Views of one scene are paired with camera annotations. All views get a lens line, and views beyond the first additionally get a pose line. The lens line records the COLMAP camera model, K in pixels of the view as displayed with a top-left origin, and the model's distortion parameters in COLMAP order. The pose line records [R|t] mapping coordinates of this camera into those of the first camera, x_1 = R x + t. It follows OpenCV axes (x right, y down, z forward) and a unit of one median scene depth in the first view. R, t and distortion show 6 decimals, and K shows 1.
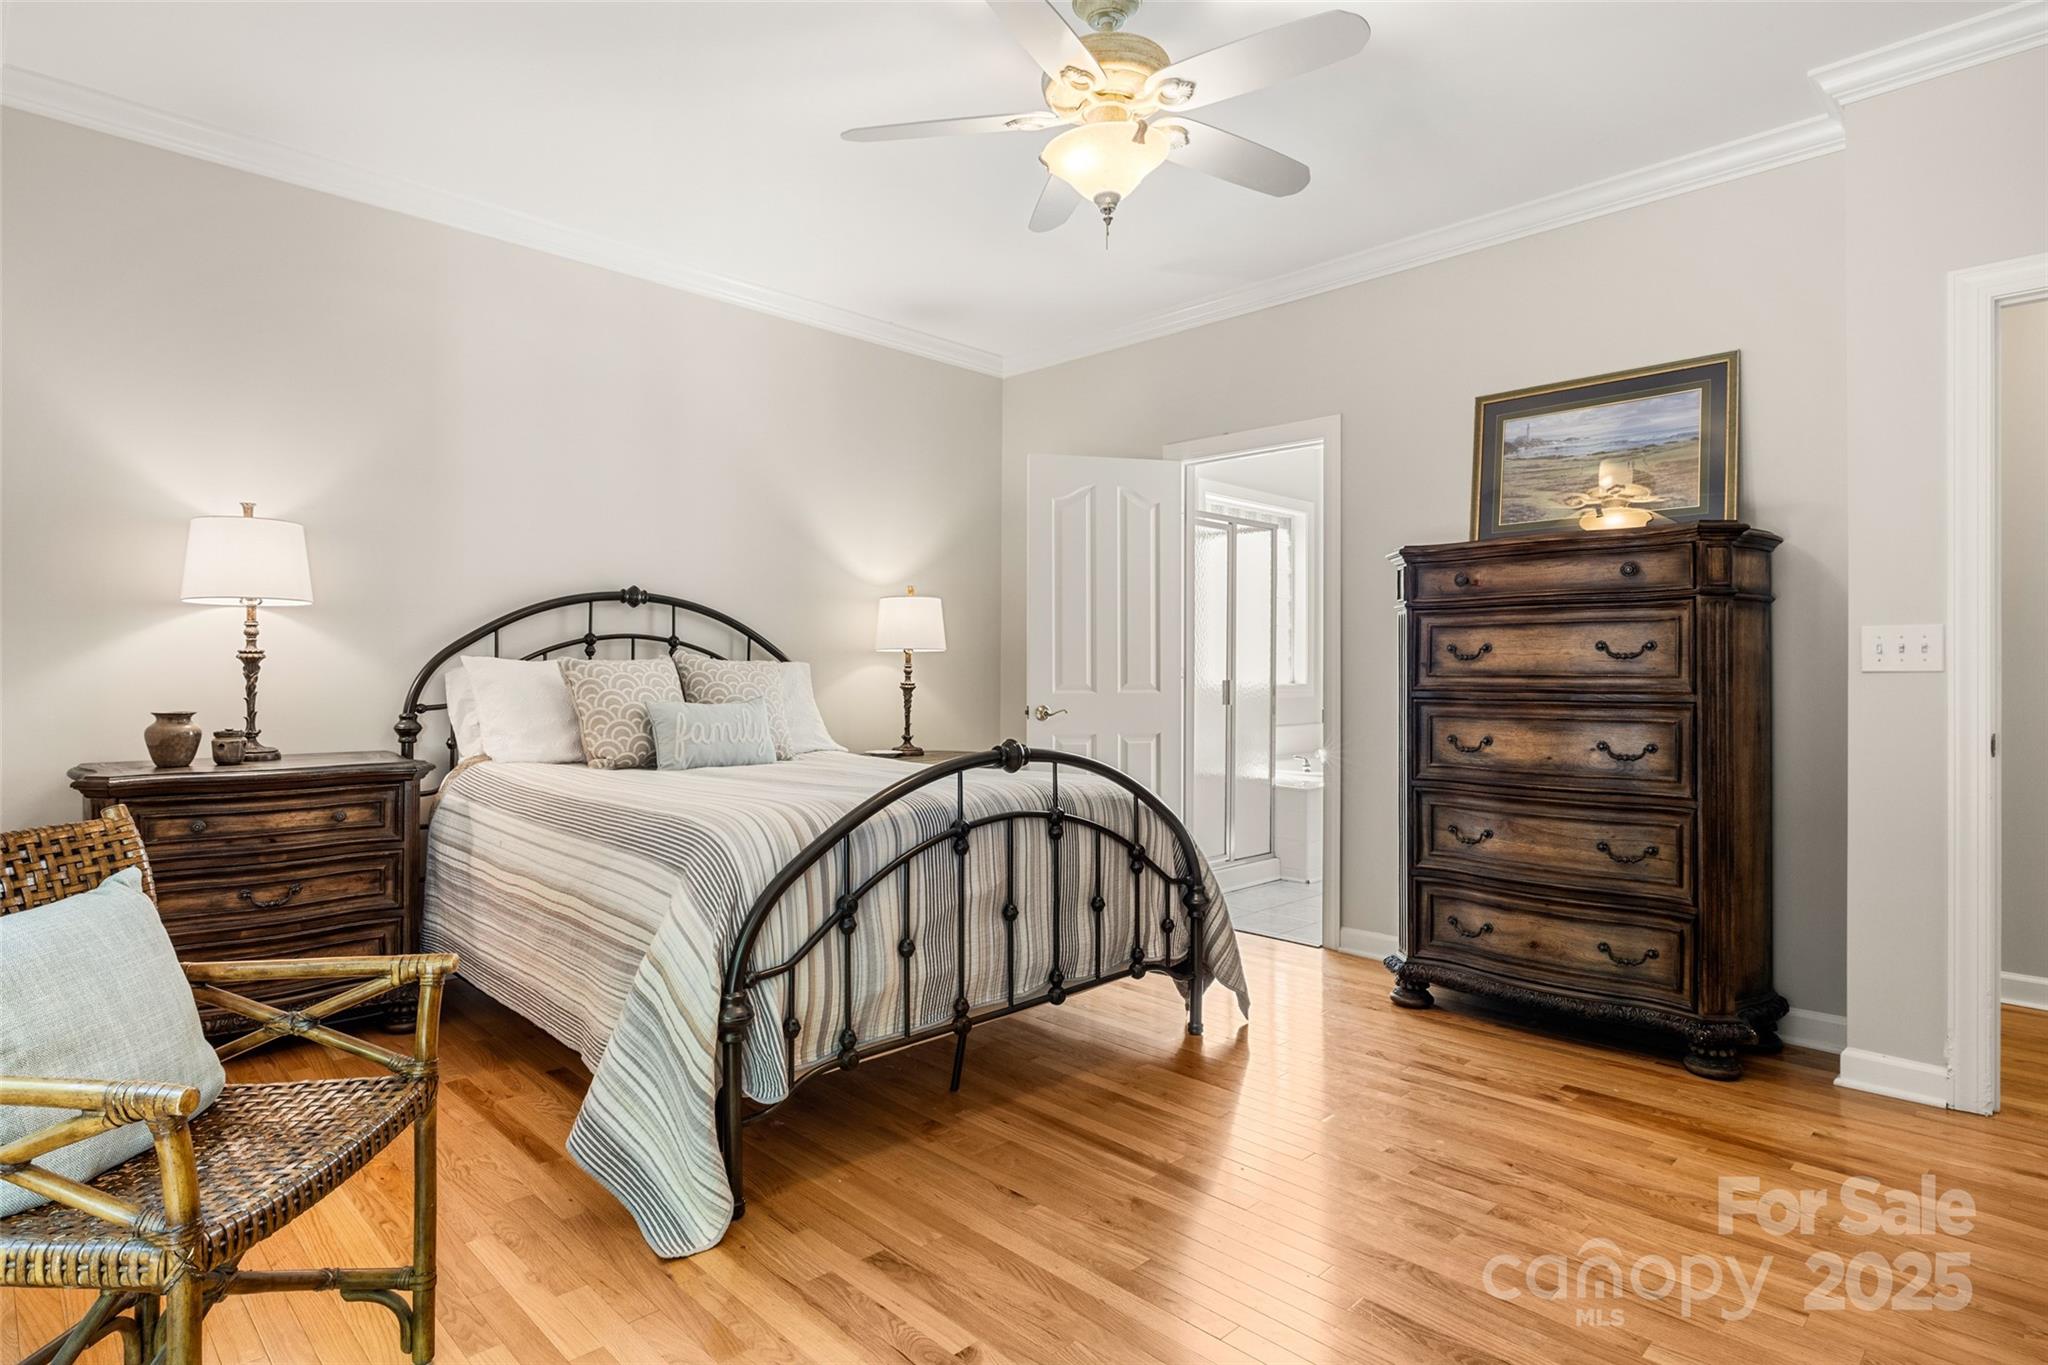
lens RADIAL K [[1066.5, 0, 1021.6], [0, 1066.5, 675.3], [0, 0, 1]] dist [-0.040149, -0.000724]
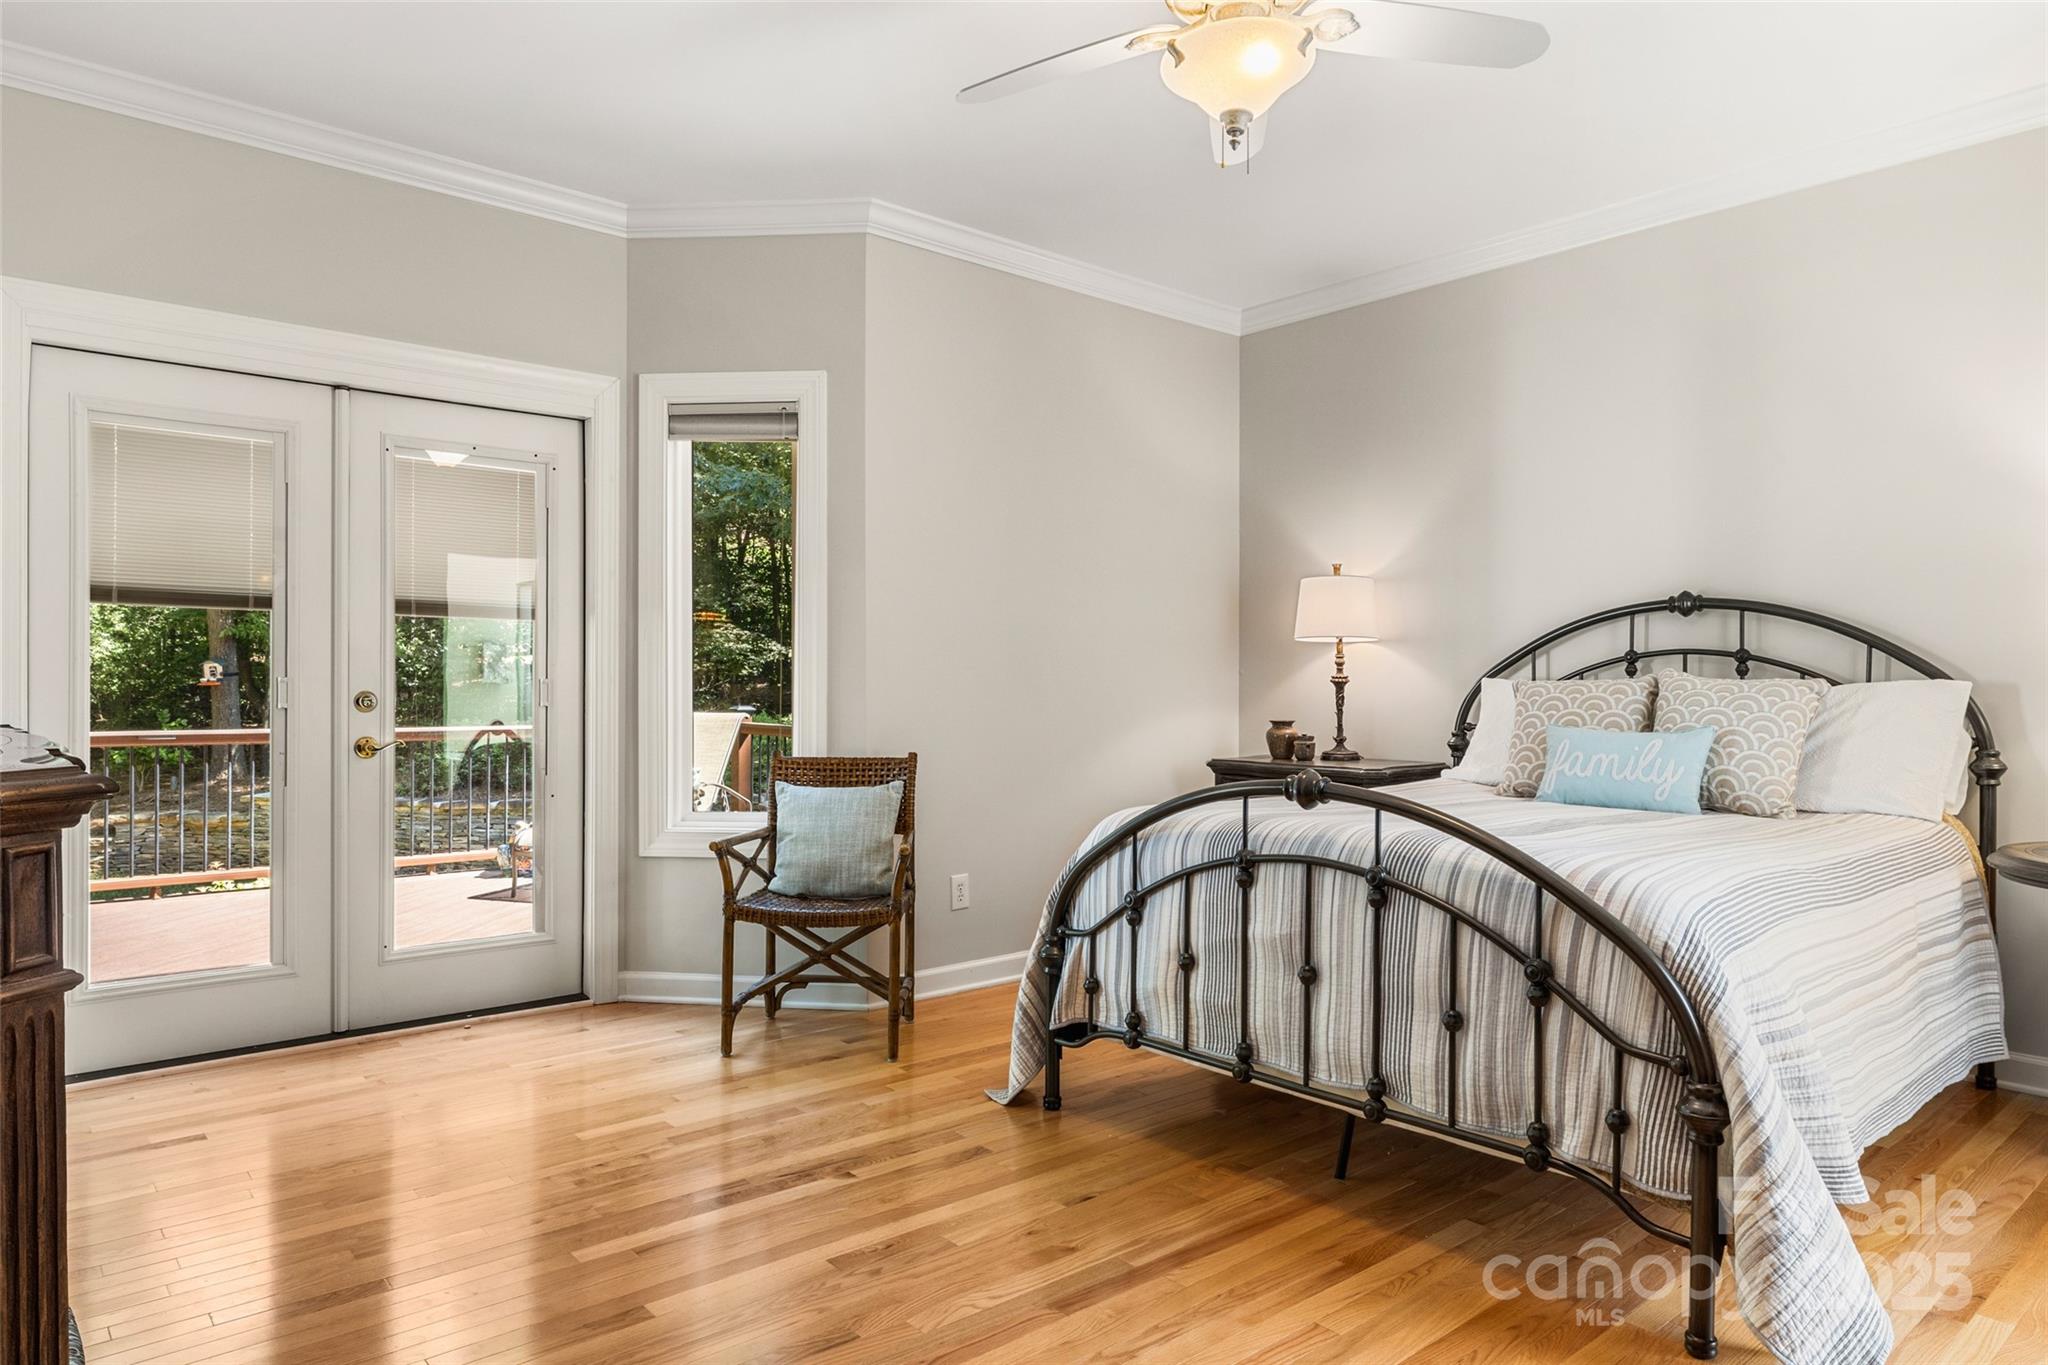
lens RADIAL K [[1244.9, 0, 1022.3], [0, 1244.9, 687.5], [0, 0, 1]] dist [0.009157, -0.000600]
pose [[-0.068842, -0.003816, -0.997620, 0.954584], [-0.008066, 0.999962, -0.003269, -0.001472], [0.997595, 0.007821, -0.068870, 0.800221]]
